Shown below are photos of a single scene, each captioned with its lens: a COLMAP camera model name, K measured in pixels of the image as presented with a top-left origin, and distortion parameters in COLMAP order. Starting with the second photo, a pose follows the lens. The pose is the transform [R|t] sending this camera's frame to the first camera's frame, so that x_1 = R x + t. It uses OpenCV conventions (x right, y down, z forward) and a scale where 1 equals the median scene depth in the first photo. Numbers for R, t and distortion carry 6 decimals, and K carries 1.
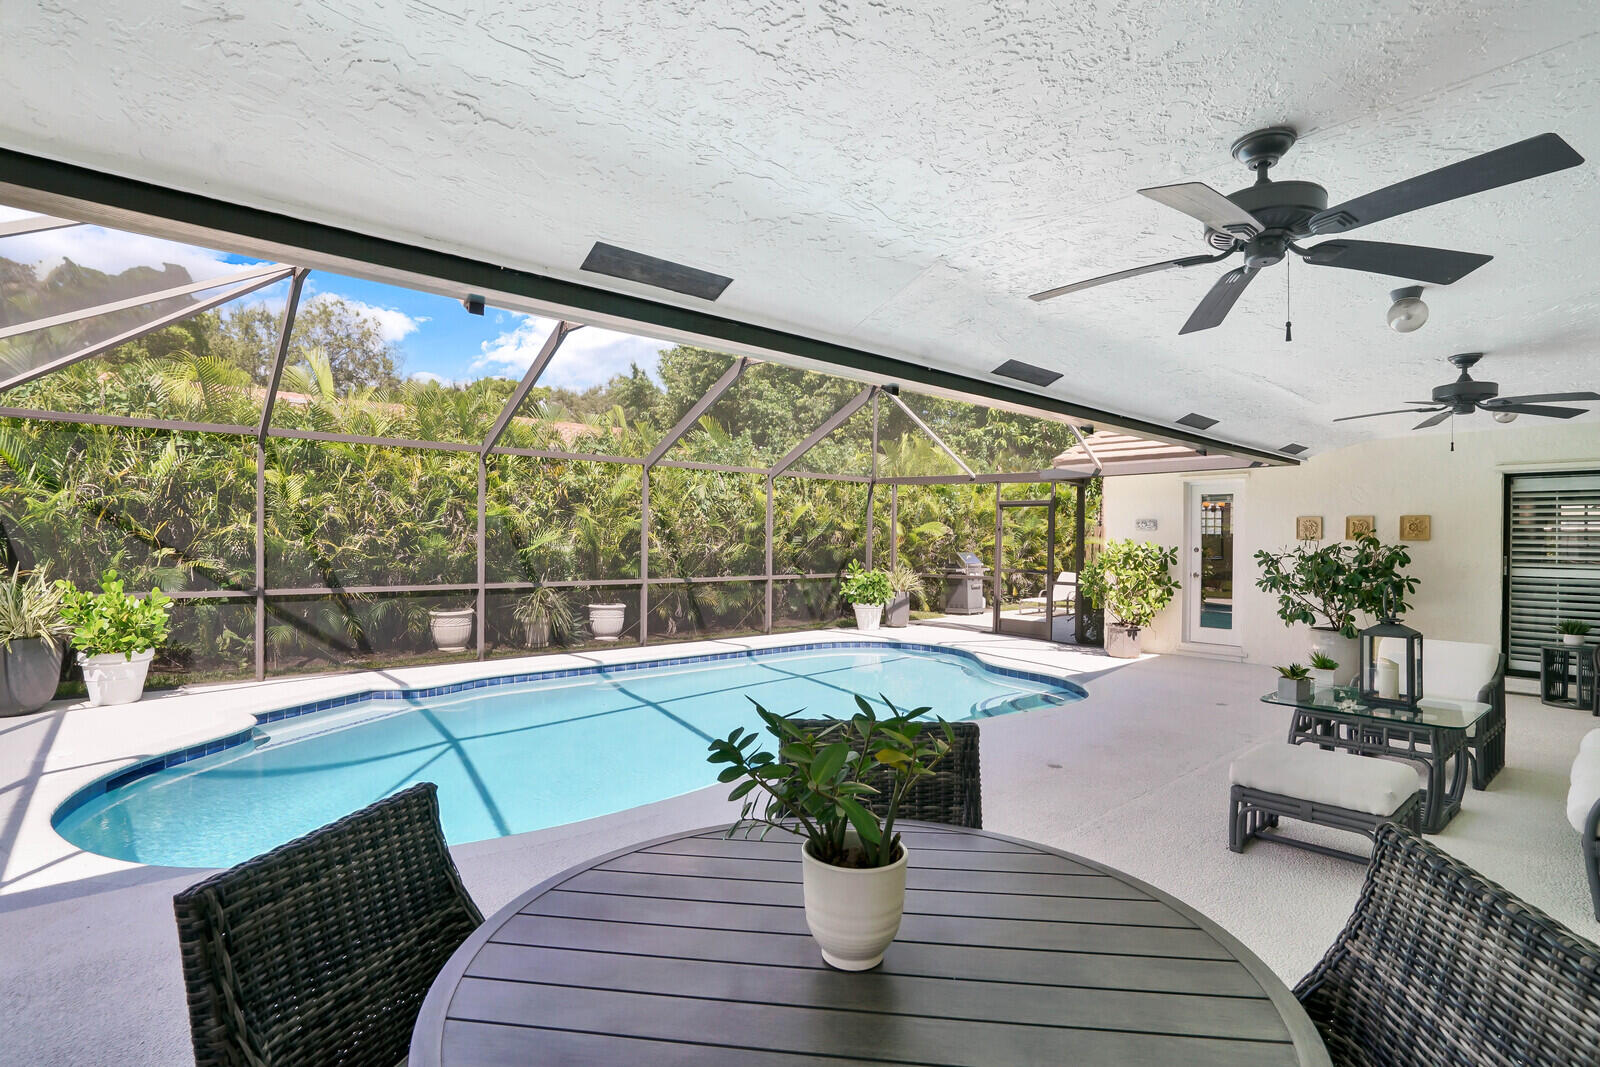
lens RADIAL K [[746.9, 0, 796.6], [0, 746.9, 535.0], [0, 0, 1]] dist [-0.023238, -0.000098]
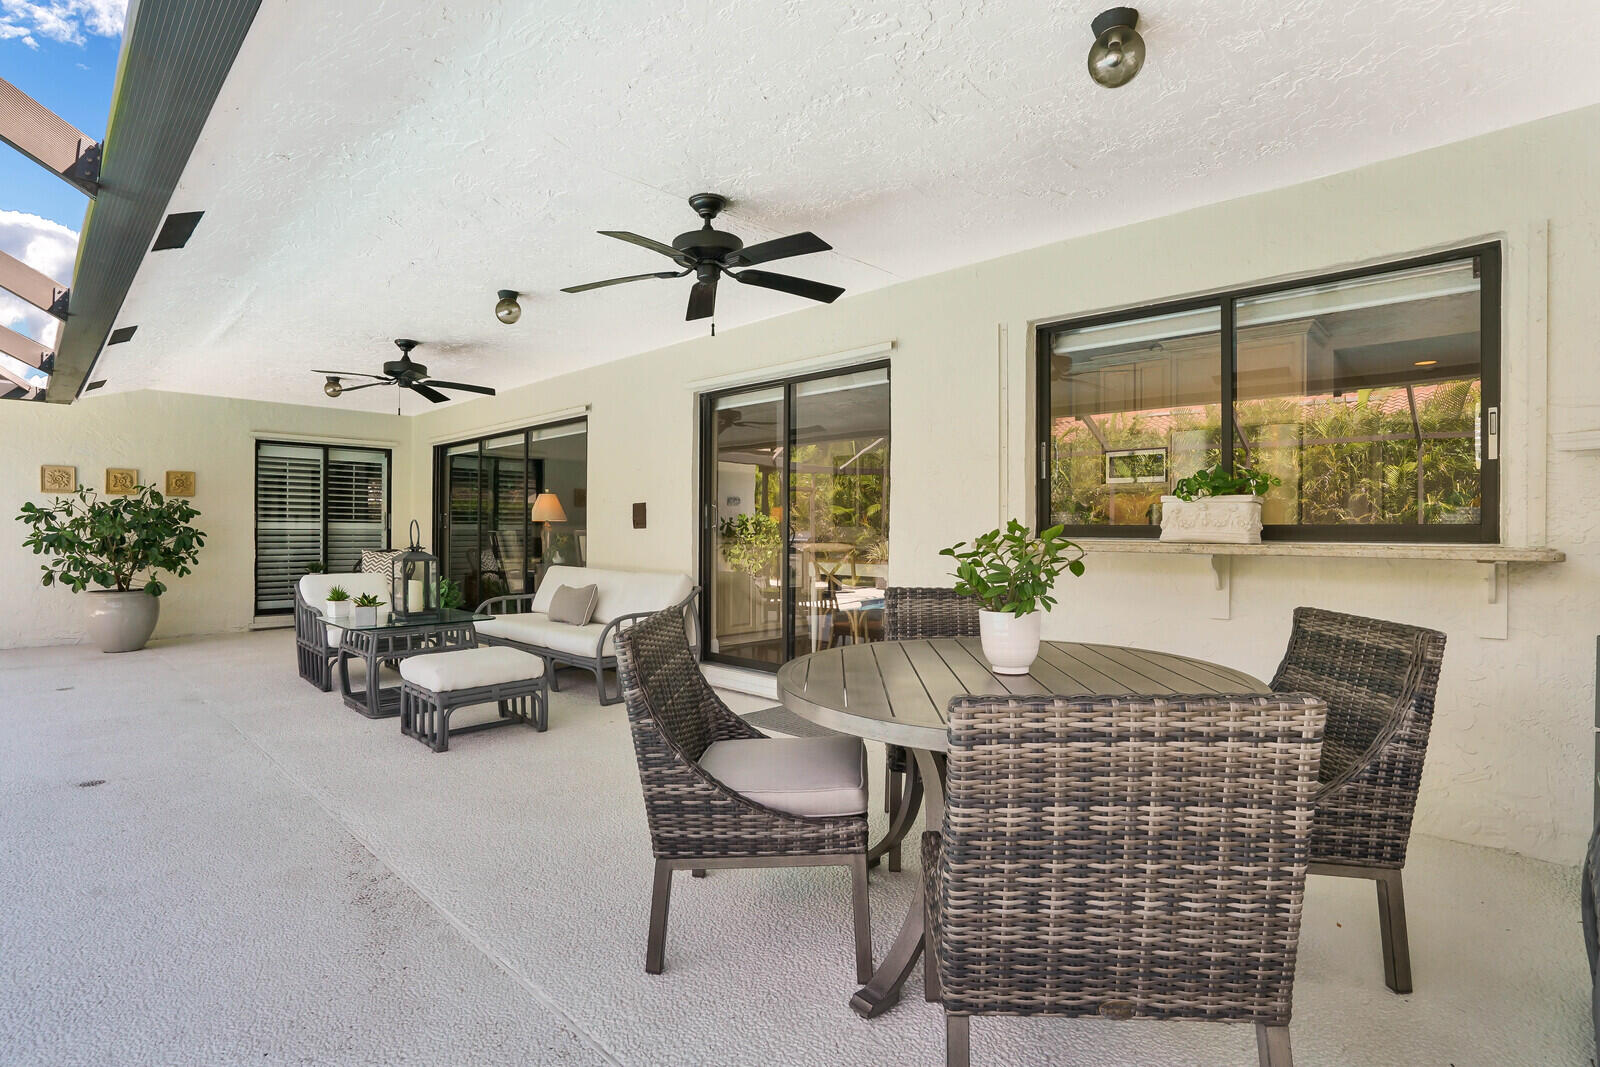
lens RADIAL K [[746.9, 0, 796.8], [0, 746.9, 531.0], [0, 0, 1]] dist [-0.023238, -0.000098]
pose [[-0.085811, -0.015183, 0.996196, -0.254143], [-0.010299, 0.999844, 0.014351, 0.034441], [-0.996258, -0.009029, -0.085954, 0.260554]]
